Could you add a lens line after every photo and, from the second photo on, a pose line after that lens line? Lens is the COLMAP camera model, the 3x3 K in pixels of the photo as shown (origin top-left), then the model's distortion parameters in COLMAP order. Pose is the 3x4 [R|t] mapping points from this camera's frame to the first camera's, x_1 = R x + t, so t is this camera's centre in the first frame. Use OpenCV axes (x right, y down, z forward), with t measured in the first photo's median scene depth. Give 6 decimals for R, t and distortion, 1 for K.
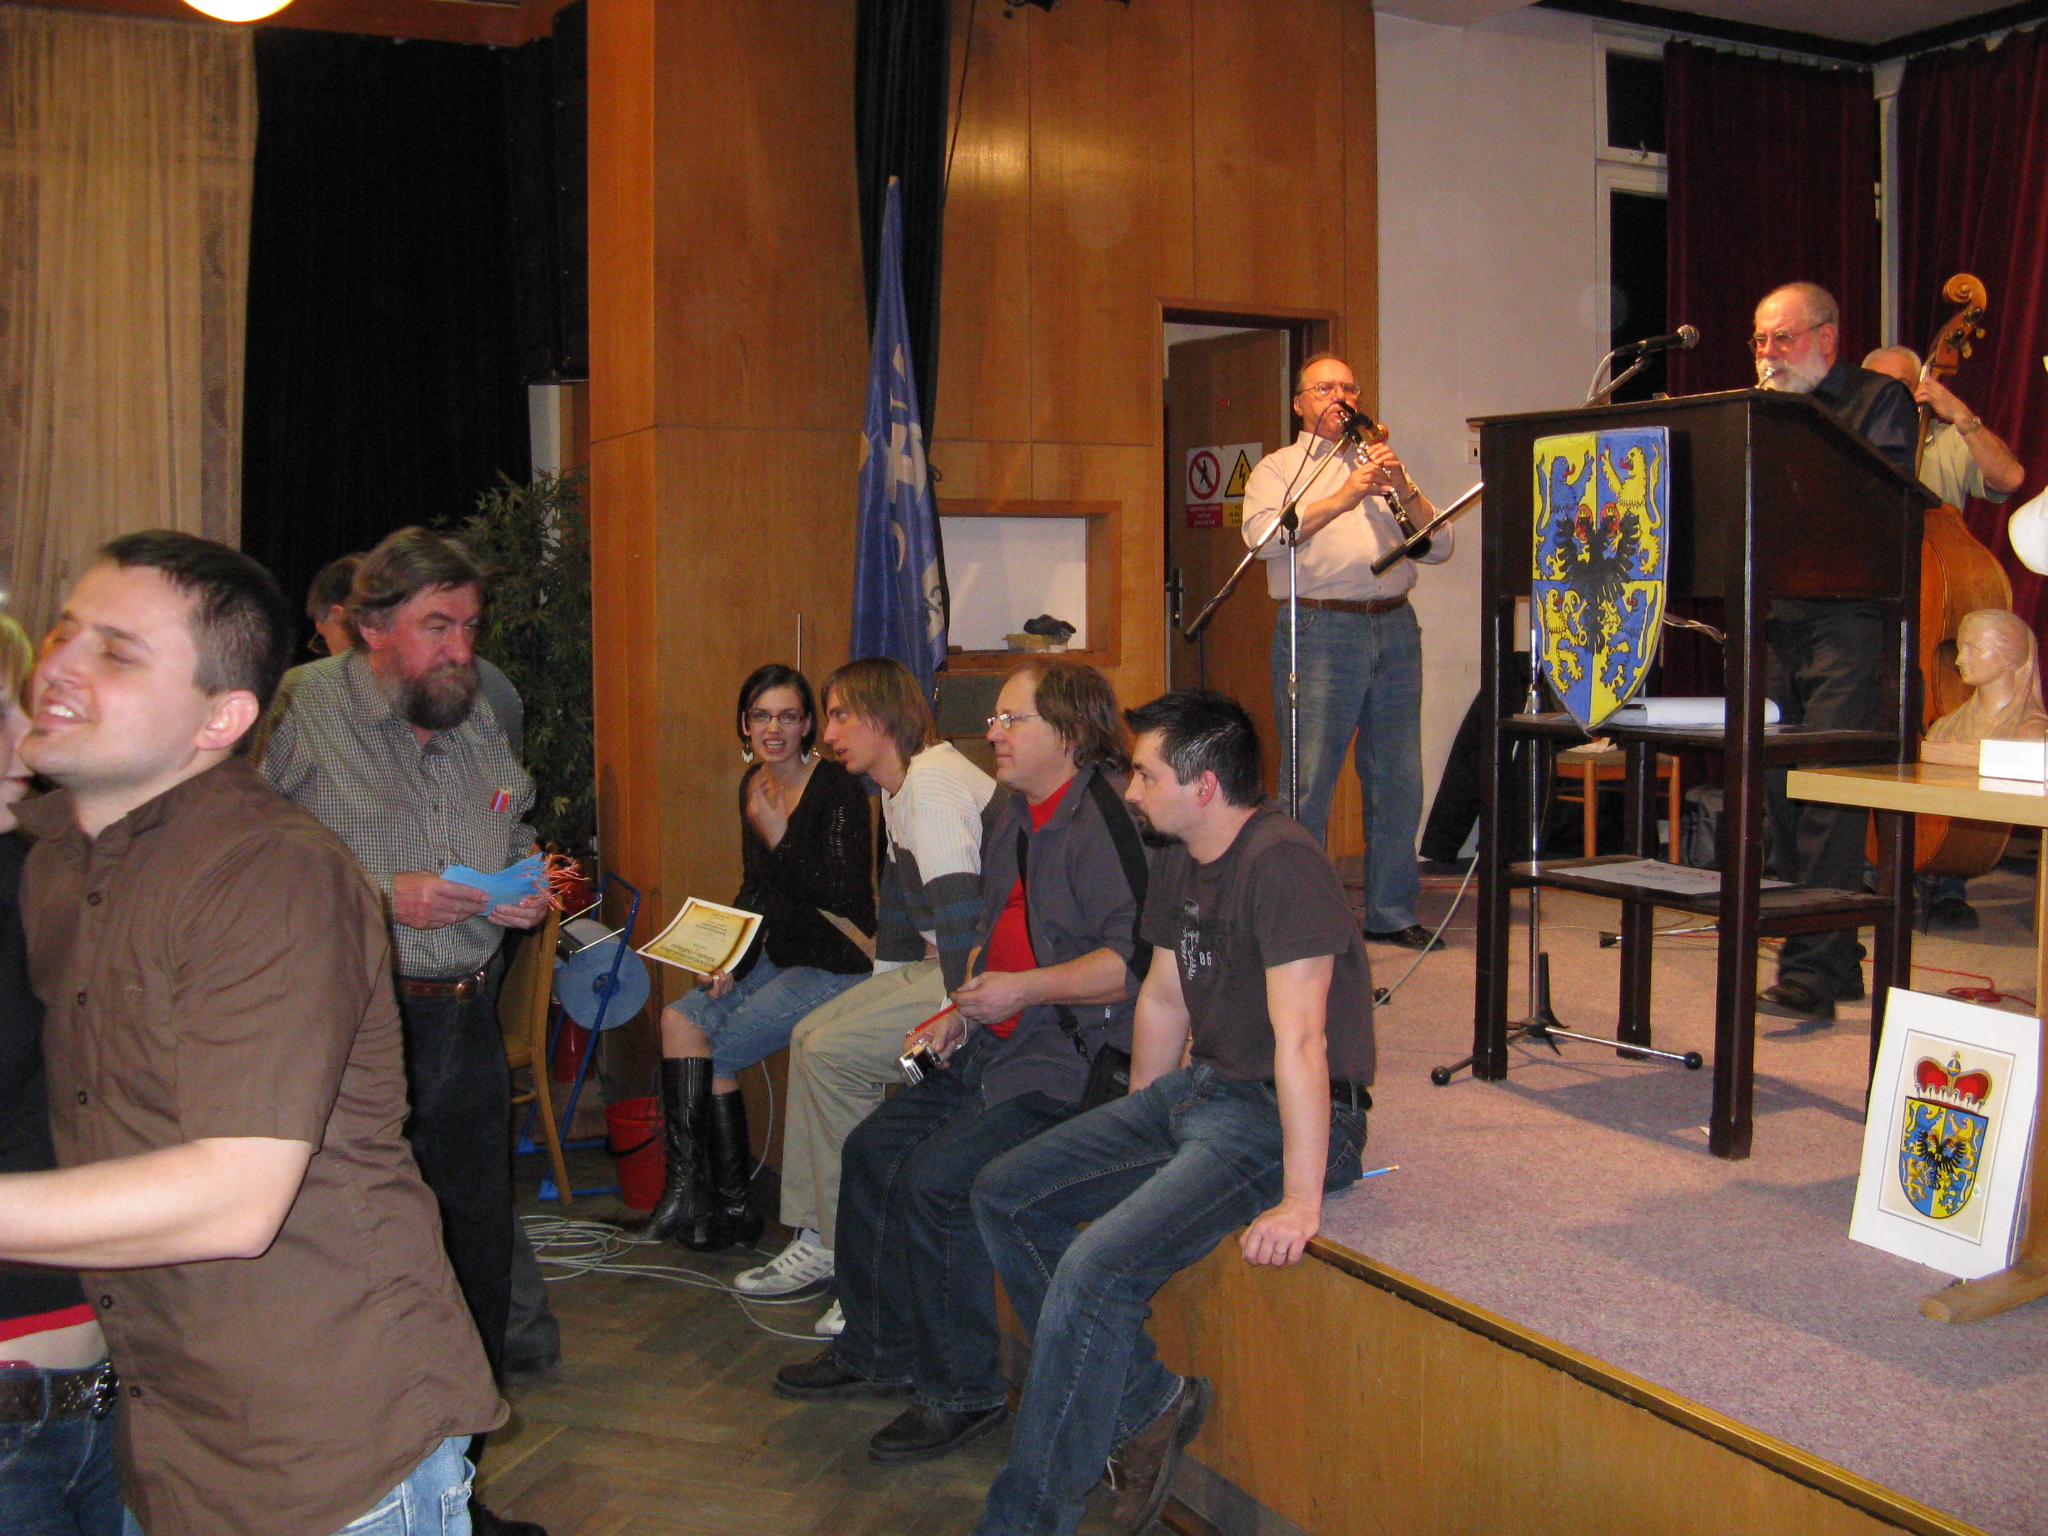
lens RADIAL K [[2075.5, 0, 1024.0], [0, 2075.5, 752.7], [0, 0, 1]] dist [-0.120232, 0.000000]
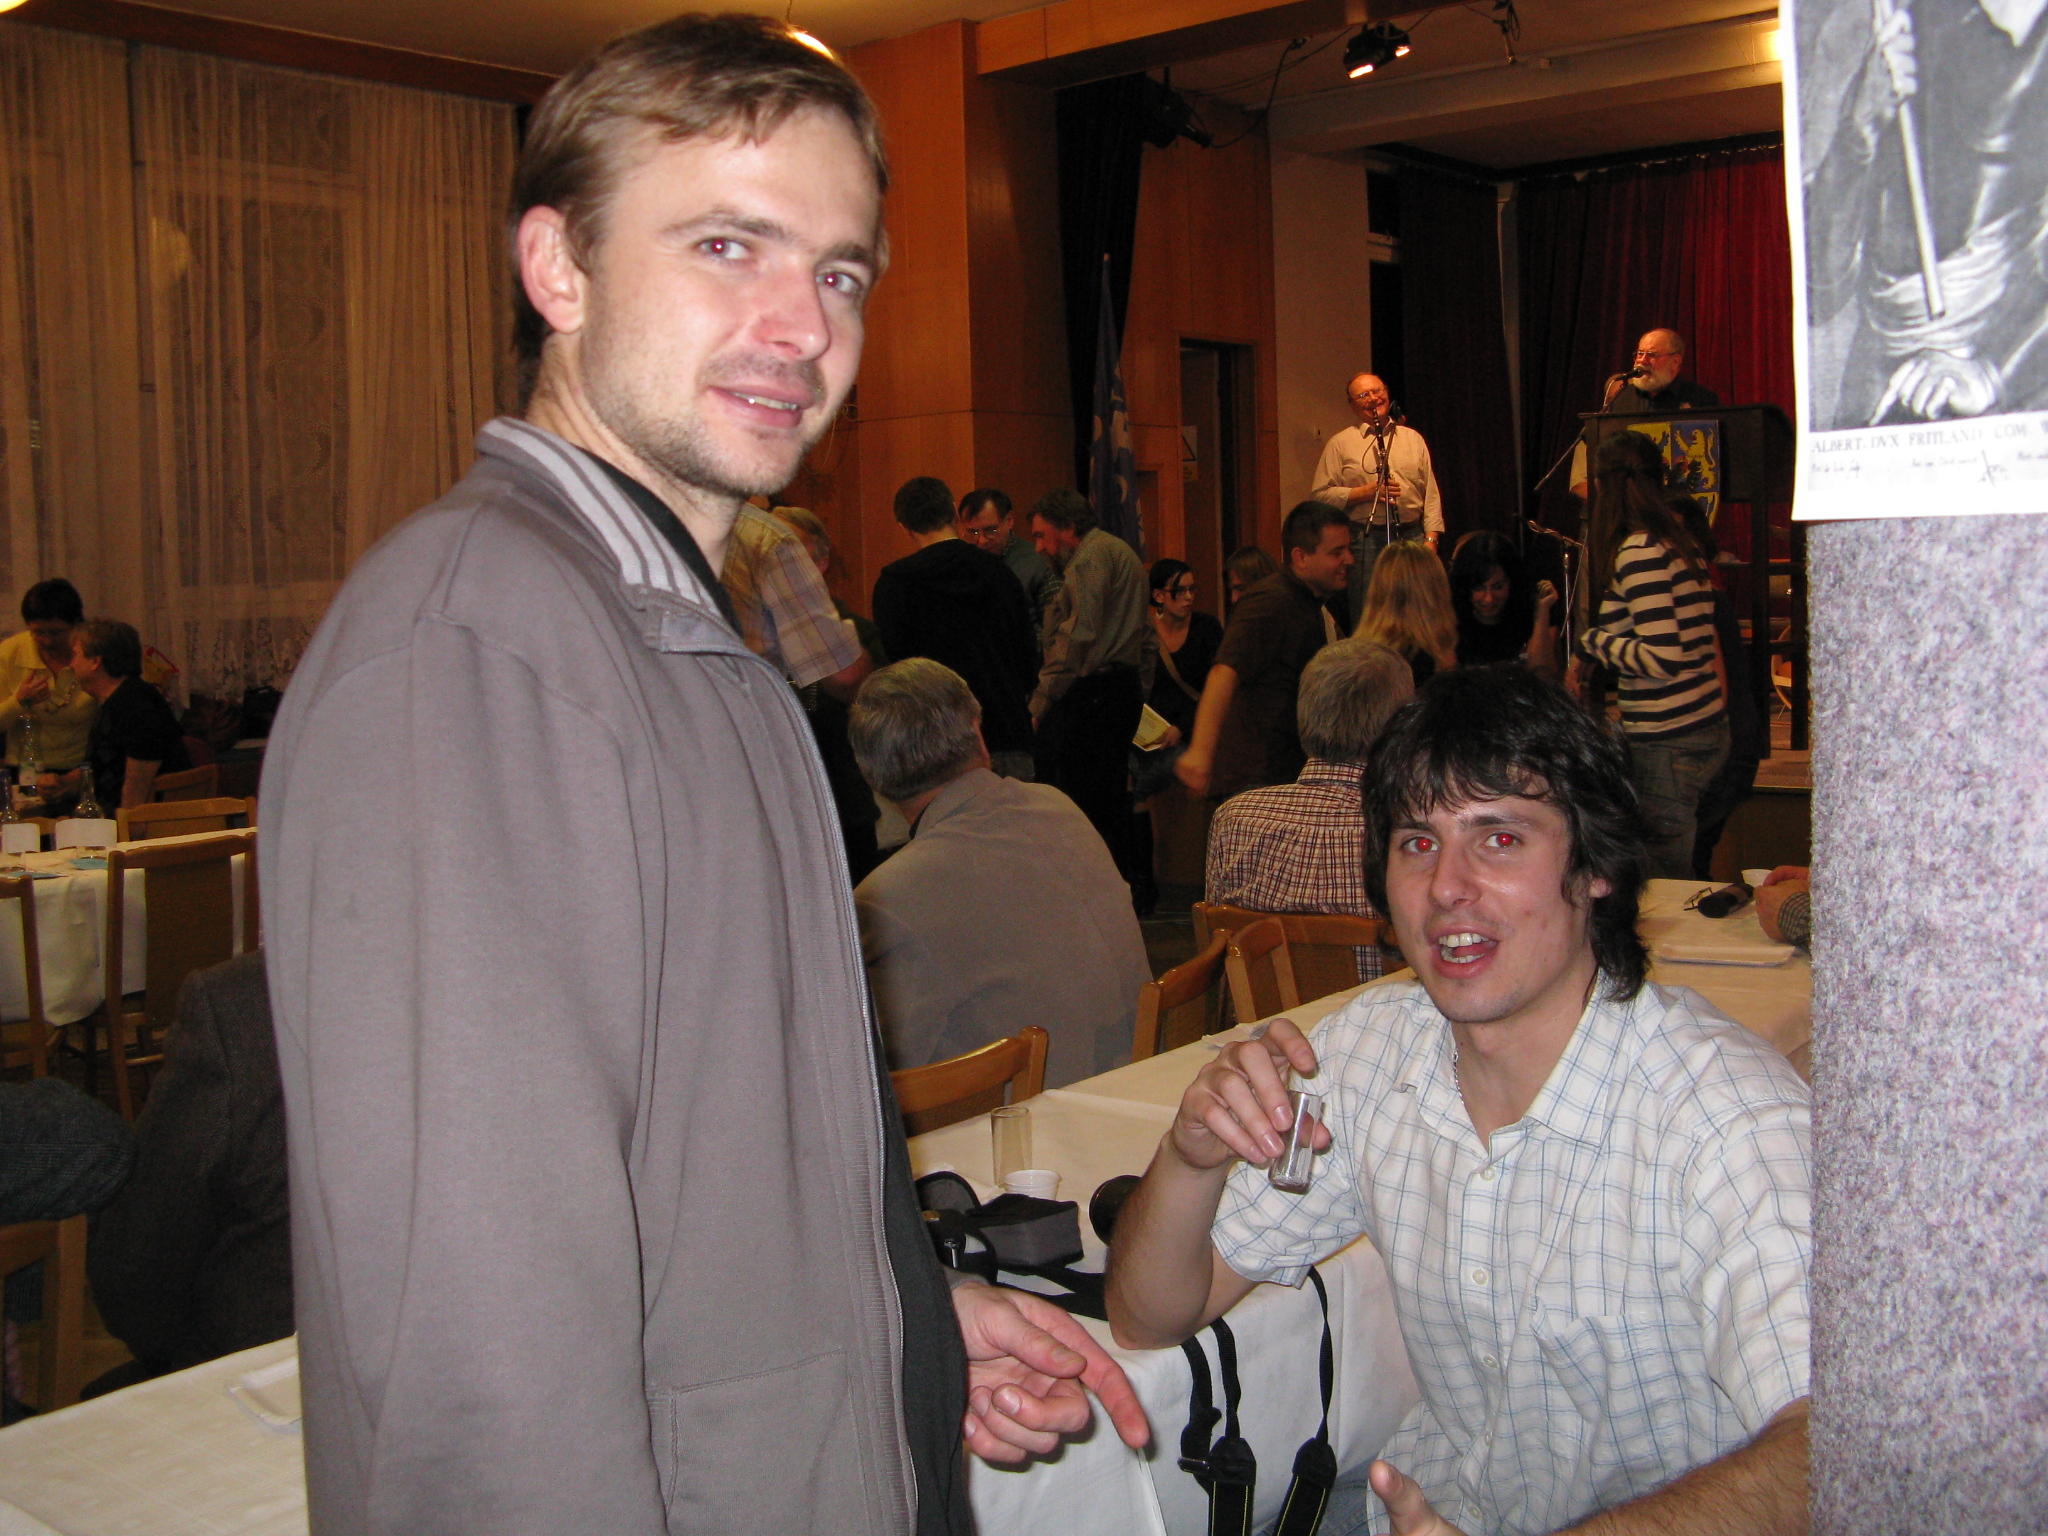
lens RADIAL K [[2075.5, 0, 1056.9], [0, 2075.5, 709.2], [0, 0, 1]] dist [-0.120232, 0.000000]
pose [[0.909352, -0.053308, 0.412599, -1.121134], [0.058384, 0.998294, 0.000304, 0.093193], [-0.411911, 0.023813, 0.910913, -0.598596]]
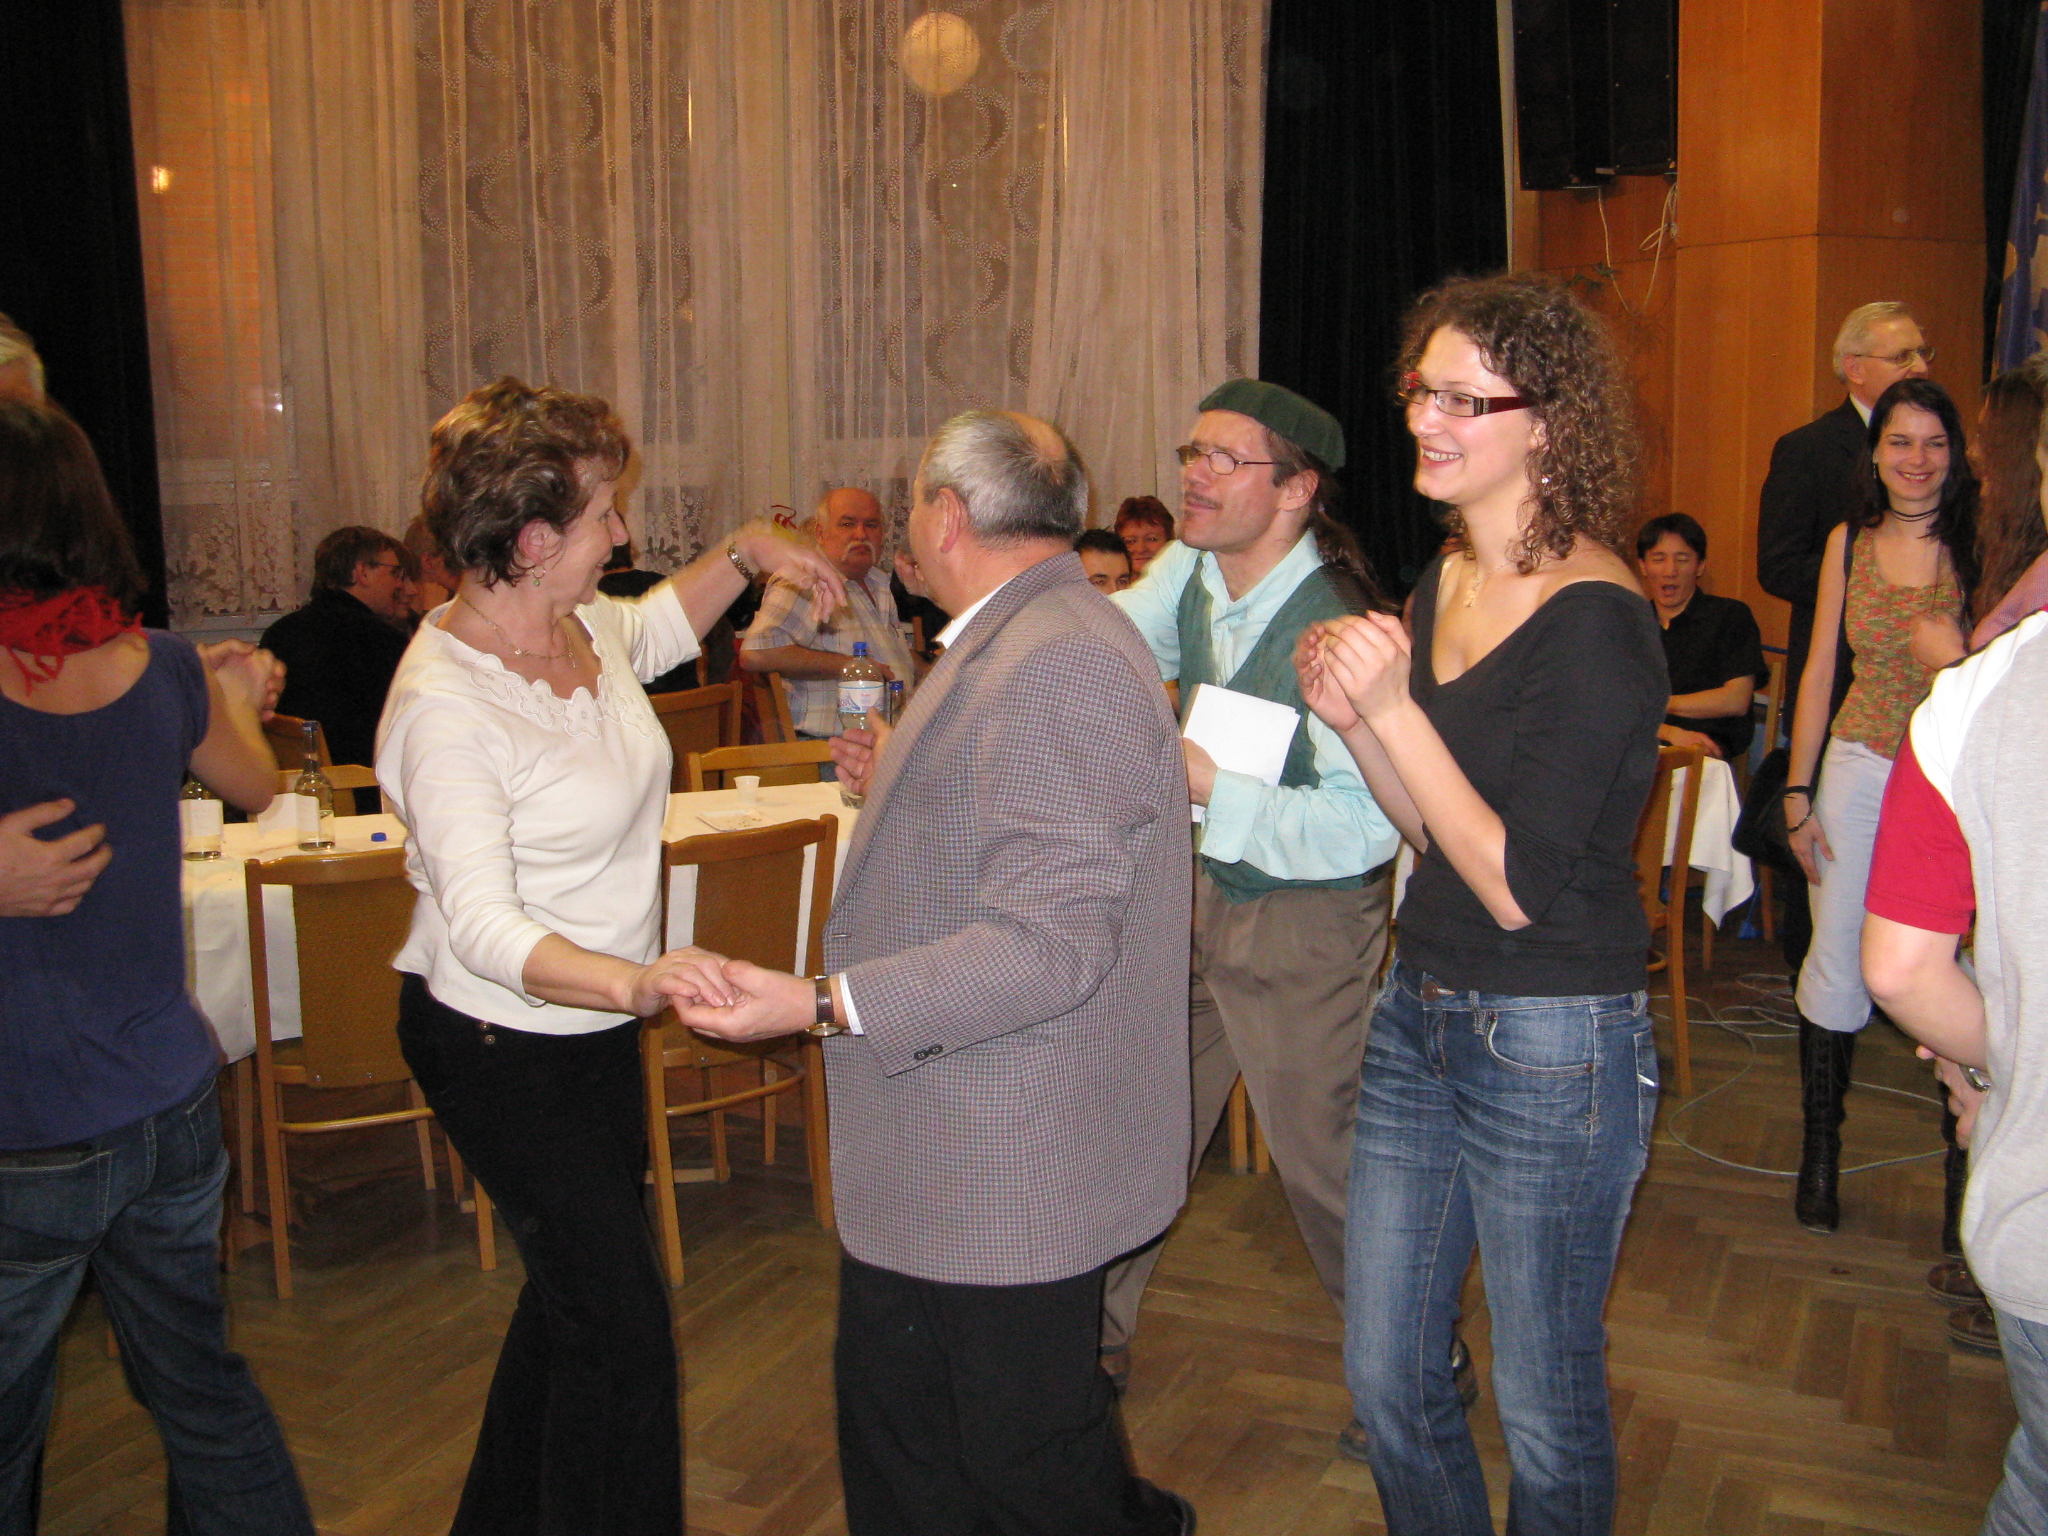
lens RADIAL K [[2075.5, 0, 1052.2], [0, 2075.5, 673.9], [0, 0, 1]] dist [-0.120232, 0.000000]
pose [[0.996256, 0.008082, -0.086068, -0.708266], [-0.002790, 0.998108, 0.061425, 0.007528], [0.086401, -0.060955, 0.994394, -0.135347]]
